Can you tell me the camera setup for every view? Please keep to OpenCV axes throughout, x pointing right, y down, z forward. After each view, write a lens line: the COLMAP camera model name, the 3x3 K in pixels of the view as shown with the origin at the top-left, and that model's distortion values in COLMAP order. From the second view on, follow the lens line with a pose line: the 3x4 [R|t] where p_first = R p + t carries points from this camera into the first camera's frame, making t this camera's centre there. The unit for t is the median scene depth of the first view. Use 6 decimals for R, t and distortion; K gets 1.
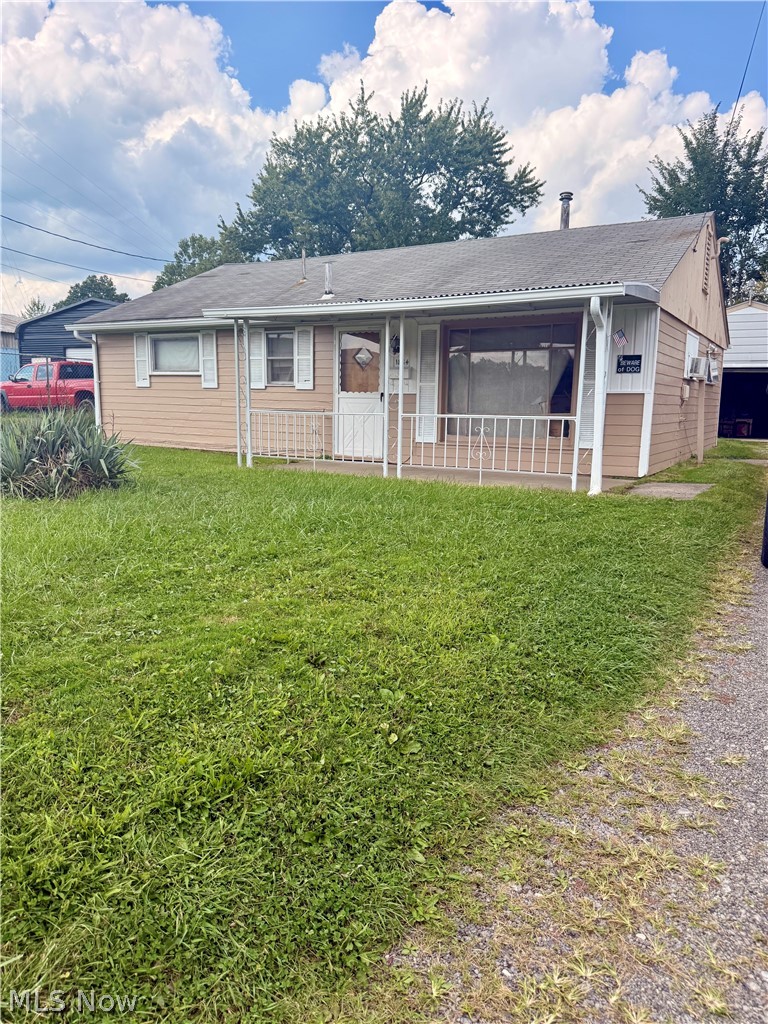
lens RADIAL K [[725.0, 0, 376.7], [0, 725.0, 518.4], [0, 0, 1]] dist [-0.007305, 0.001879]
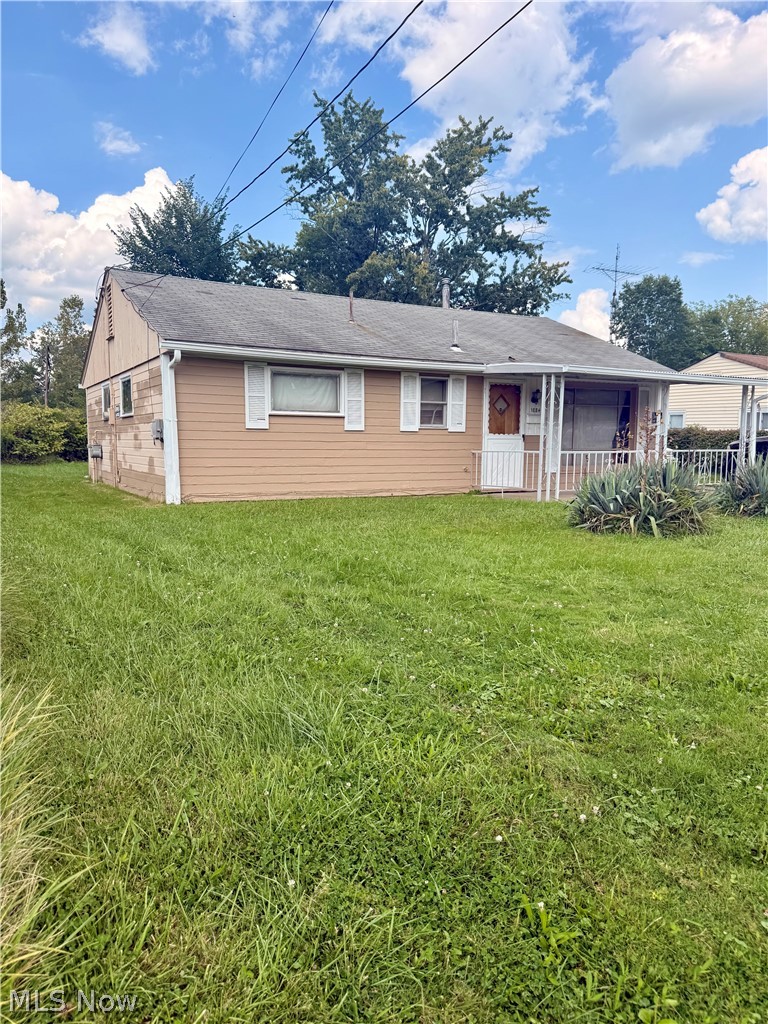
lens RADIAL K [[725.0, 0, 376.3], [0, 725.0, 505.2], [0, 0, 1]] dist [-0.007305, 0.001879]
pose [[0.512412, -0.096641, 0.853284, -1.039934], [0.141405, 0.989579, 0.027161, -0.108343], [-0.847017, 0.106741, 0.520738, 0.513531]]
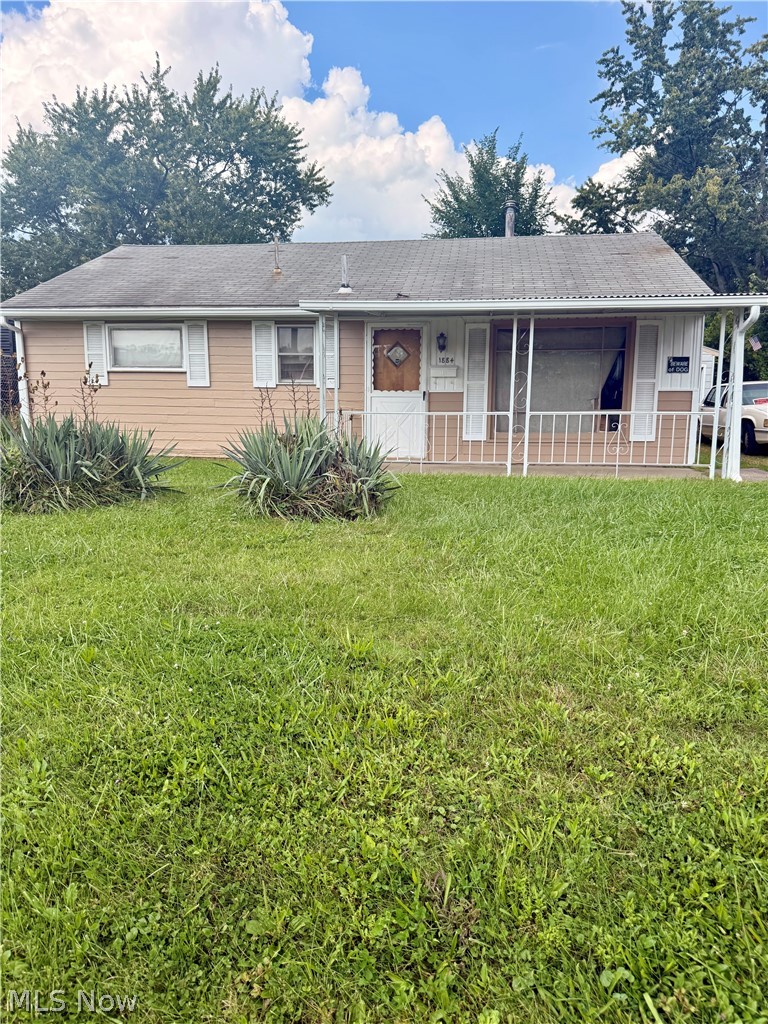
lens RADIAL K [[725.0, 0, 381.0], [0, 725.0, 516.1], [0, 0, 1]] dist [-0.007305, 0.001879]
pose [[0.921895, -0.071149, 0.380852, -0.381033], [0.070180, 0.997399, 0.016449, -0.021948], [-0.381031, 0.011564, 0.924490, 0.102705]]
